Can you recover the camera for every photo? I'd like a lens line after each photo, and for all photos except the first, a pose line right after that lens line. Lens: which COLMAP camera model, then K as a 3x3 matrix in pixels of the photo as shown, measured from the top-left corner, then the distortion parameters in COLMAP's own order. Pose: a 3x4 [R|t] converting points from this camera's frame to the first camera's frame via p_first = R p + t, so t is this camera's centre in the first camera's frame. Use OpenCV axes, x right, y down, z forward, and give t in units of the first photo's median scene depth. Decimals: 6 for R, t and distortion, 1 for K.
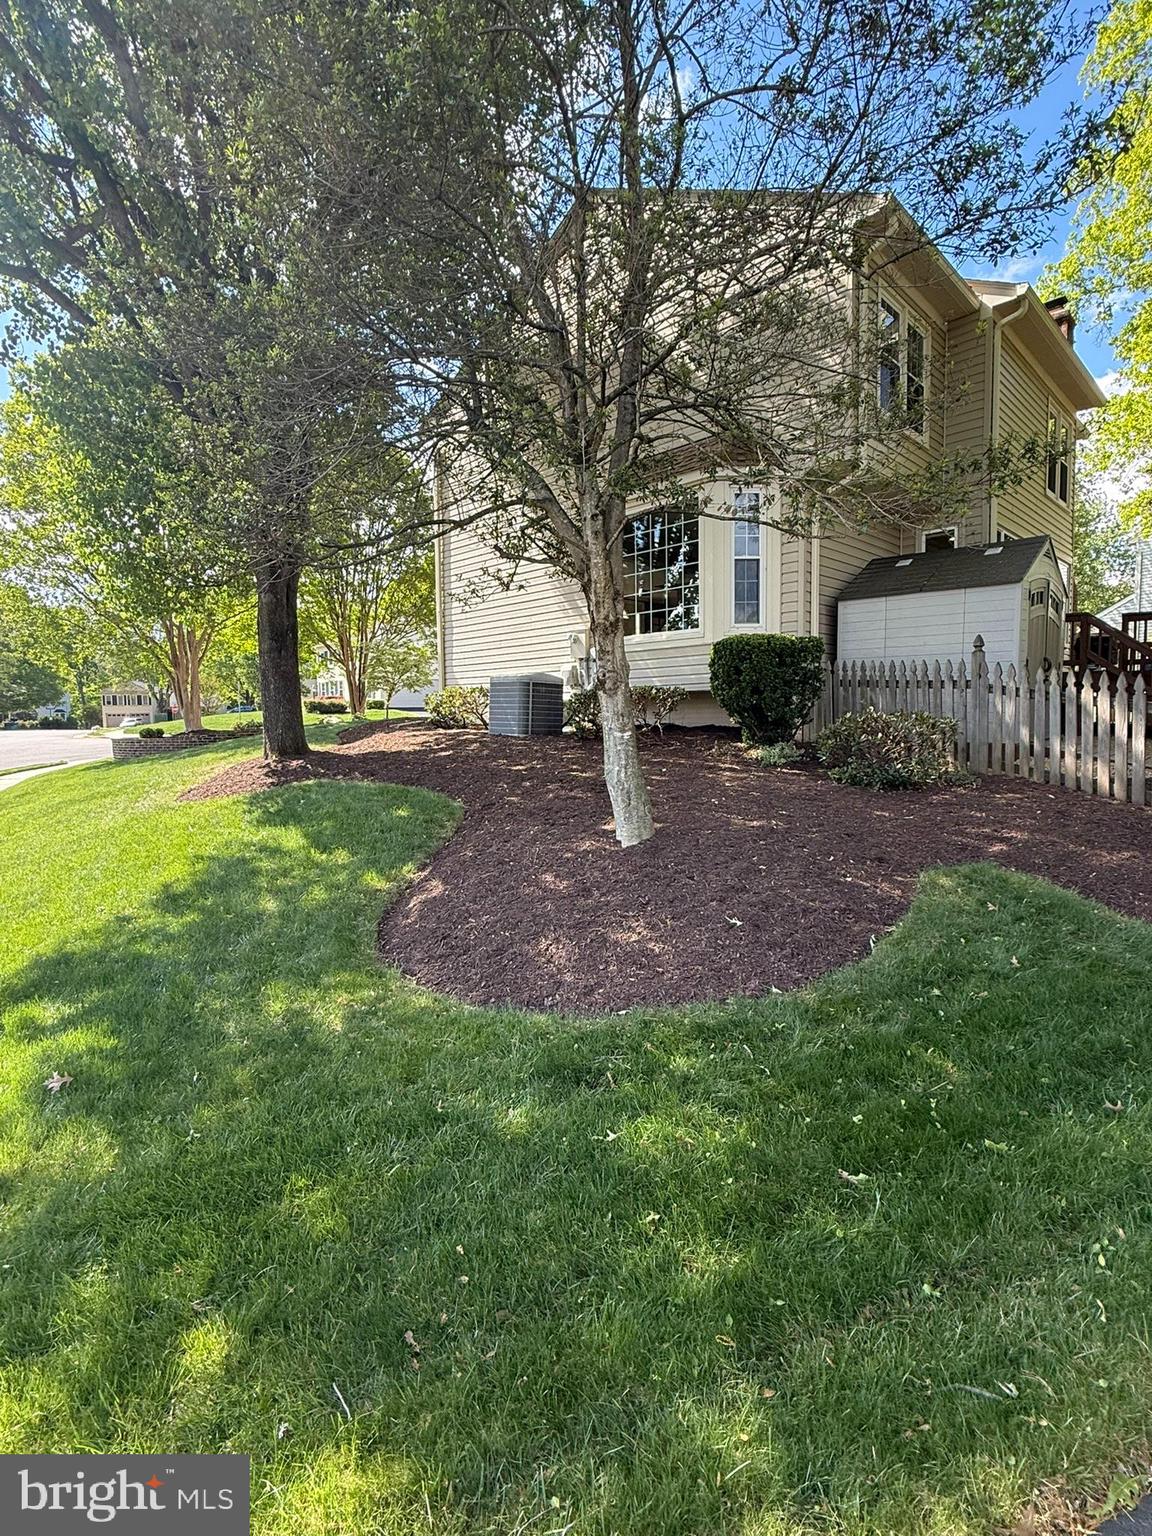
lens RADIAL K [[752.5, 0, 576.0], [0, 752.5, 768.0], [0, 0, 1]] dist [0.002500, 0.000190]
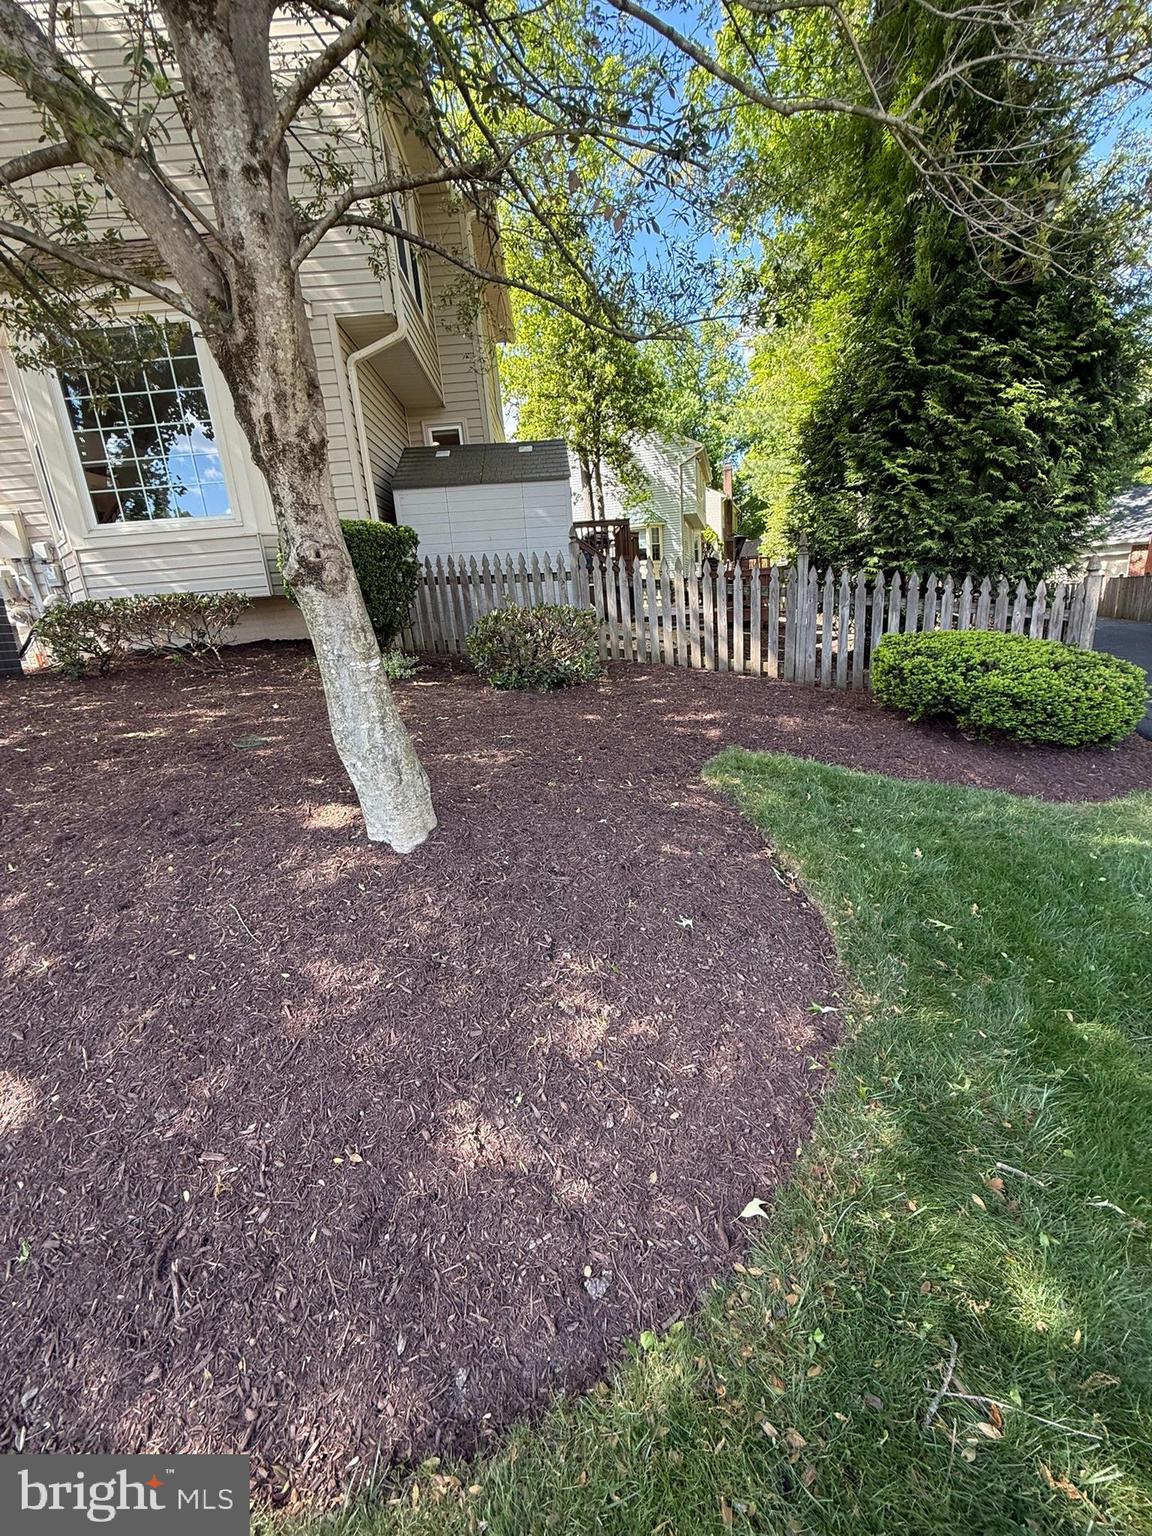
lens RADIAL K [[608.2, 0, 575.7], [0, 608.2, 764.8], [0, 0, 1]] dist [-0.001078, 0.000409]
pose [[0.683711, -0.234088, 0.691188, -0.073838], [0.118950, 0.970236, 0.210932, -0.022292], [-0.719993, -0.062000, 0.691206, 0.257759]]
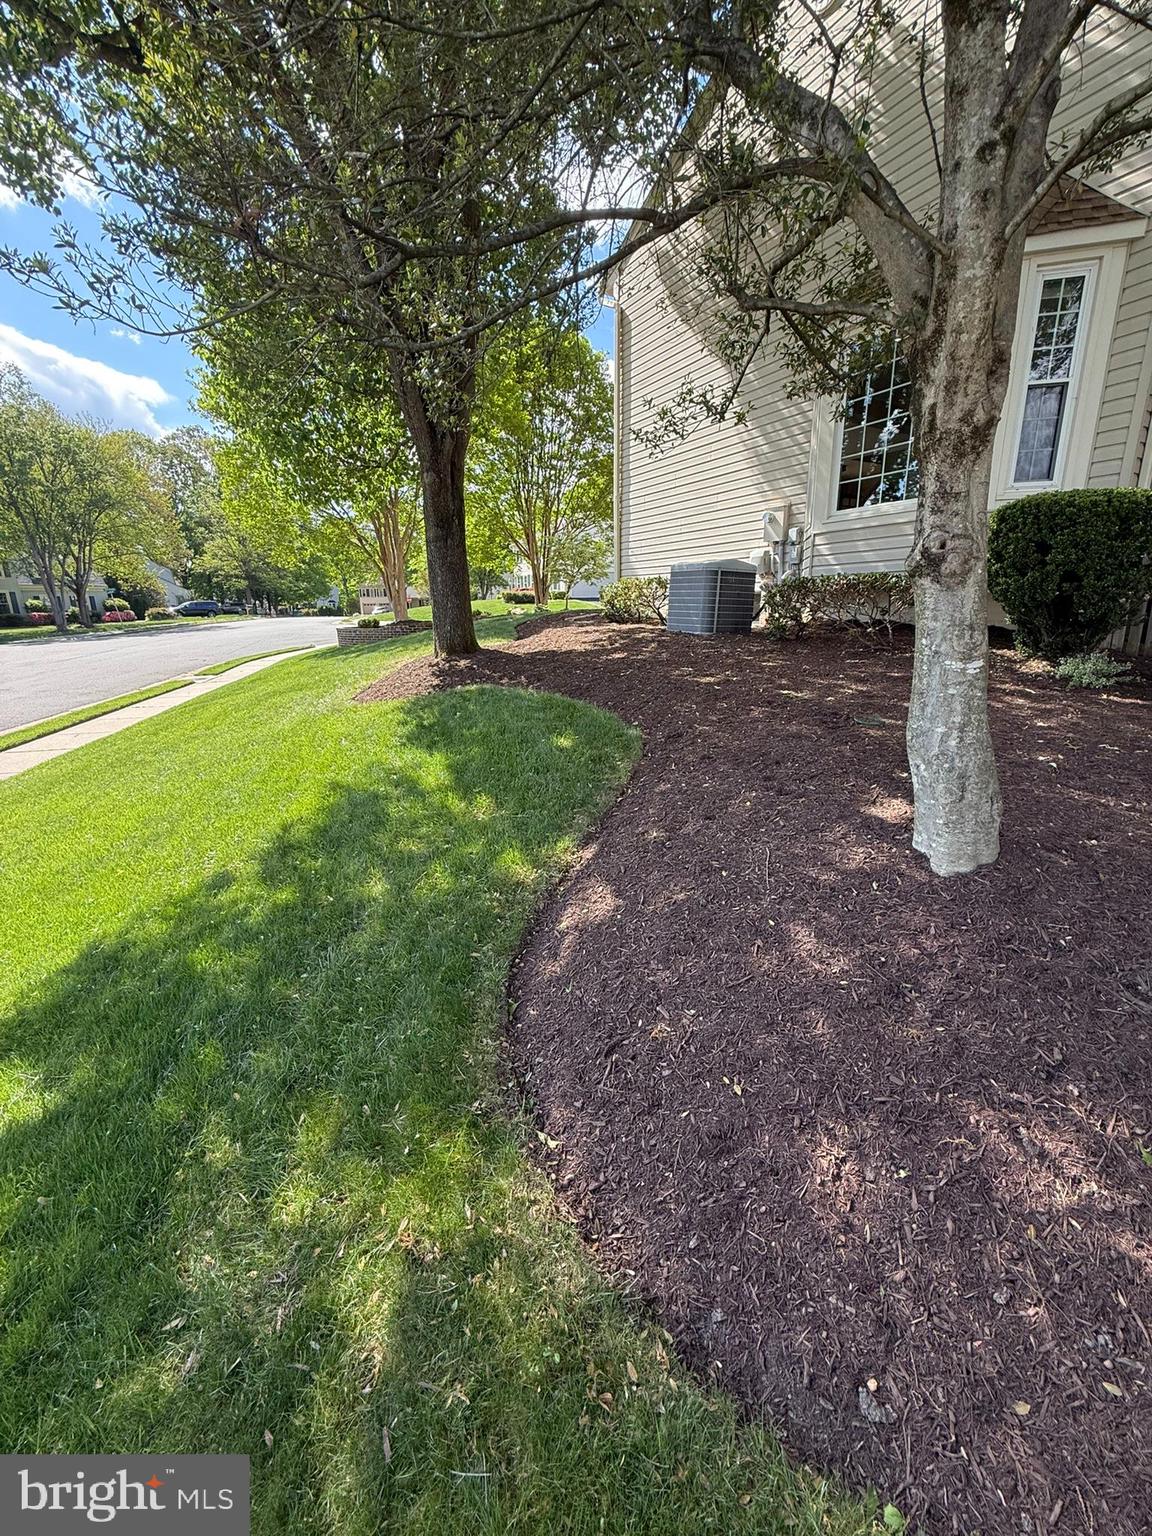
lens RADIAL K [[608.2, 0, 575.7], [0, 608.2, 764.8], [0, 0, 1]] dist [-0.001078, 0.000409]
pose [[0.971510, 0.058124, -0.229760, -0.043794], [-0.013849, 0.981726, 0.189795, -0.024054], [0.236593, -0.181206, 0.954562, 0.239436]]
